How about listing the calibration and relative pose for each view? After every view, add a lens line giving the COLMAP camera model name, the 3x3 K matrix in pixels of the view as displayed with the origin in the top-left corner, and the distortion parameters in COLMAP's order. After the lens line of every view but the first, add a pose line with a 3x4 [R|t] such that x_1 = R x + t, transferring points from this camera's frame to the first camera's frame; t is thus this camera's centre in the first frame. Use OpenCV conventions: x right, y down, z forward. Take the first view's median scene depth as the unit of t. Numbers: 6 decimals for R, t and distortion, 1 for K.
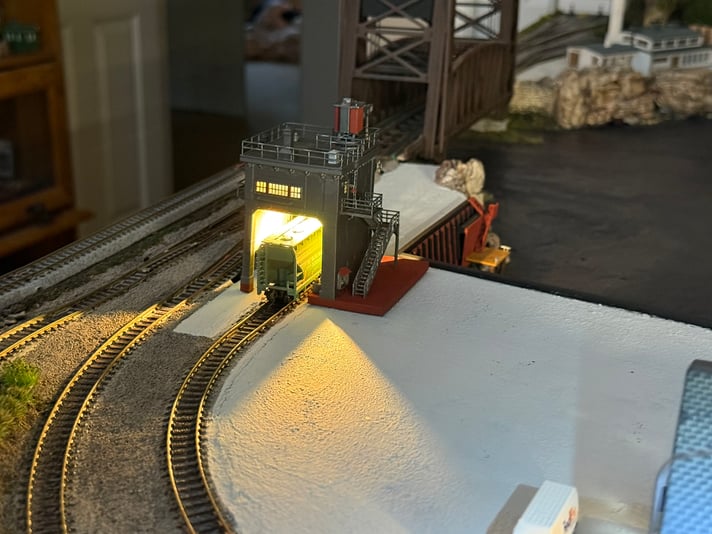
lens RADIAL K [[1102.6, 0, 352.4], [0, 1102.6, 269.2], [0, 0, 1]] dist [0.136830, 0.000000]
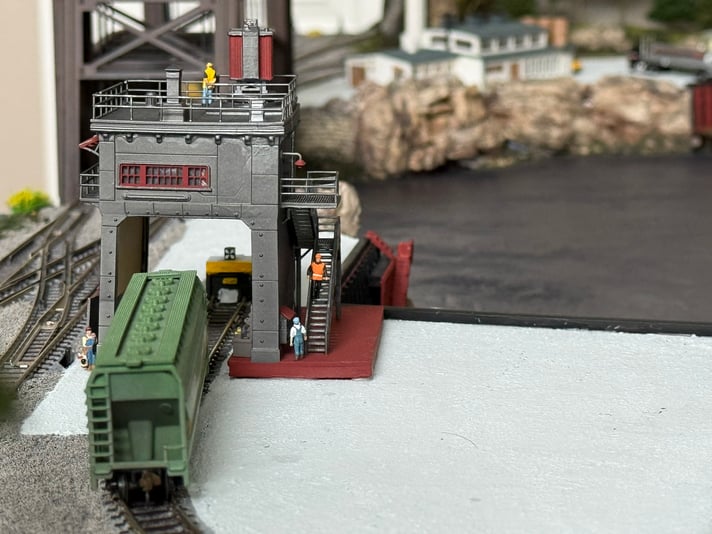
lens RADIAL K [[1920.0, 0, 354.6], [0, 1920.0, 265.9], [0, 0, 1]] dist [0.154476, 0.000000]
pose [[0.958999, -0.085598, 0.270175, -0.104860], [0.122500, 0.984843, -0.122796, 0.045582], [-0.255569, 0.150857, 0.954948, 0.020167]]
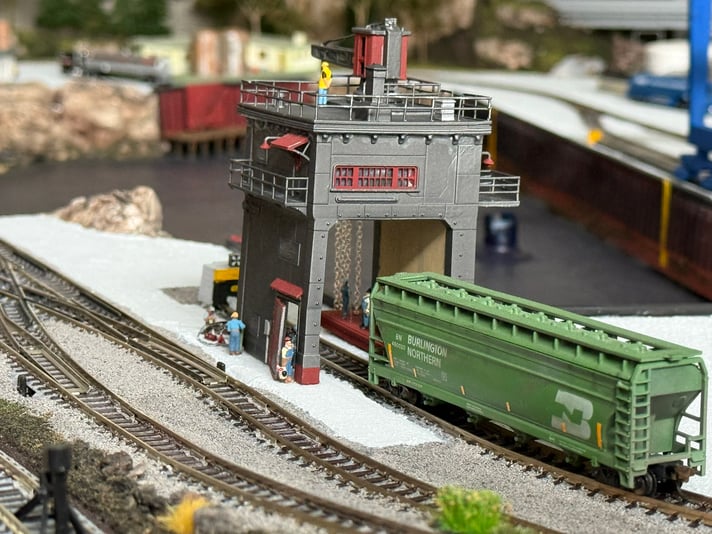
lens RADIAL K [[1920.0, 0, 359.6], [0, 1920.0, 269.2], [0, 0, 1]] dist [0.154476, 0.000000]
pose [[0.718091, -0.121582, 0.685247, -0.318645], [0.207404, 0.977268, -0.043950, 0.005404], [-0.664326, 0.173683, 0.726984, 0.138378]]
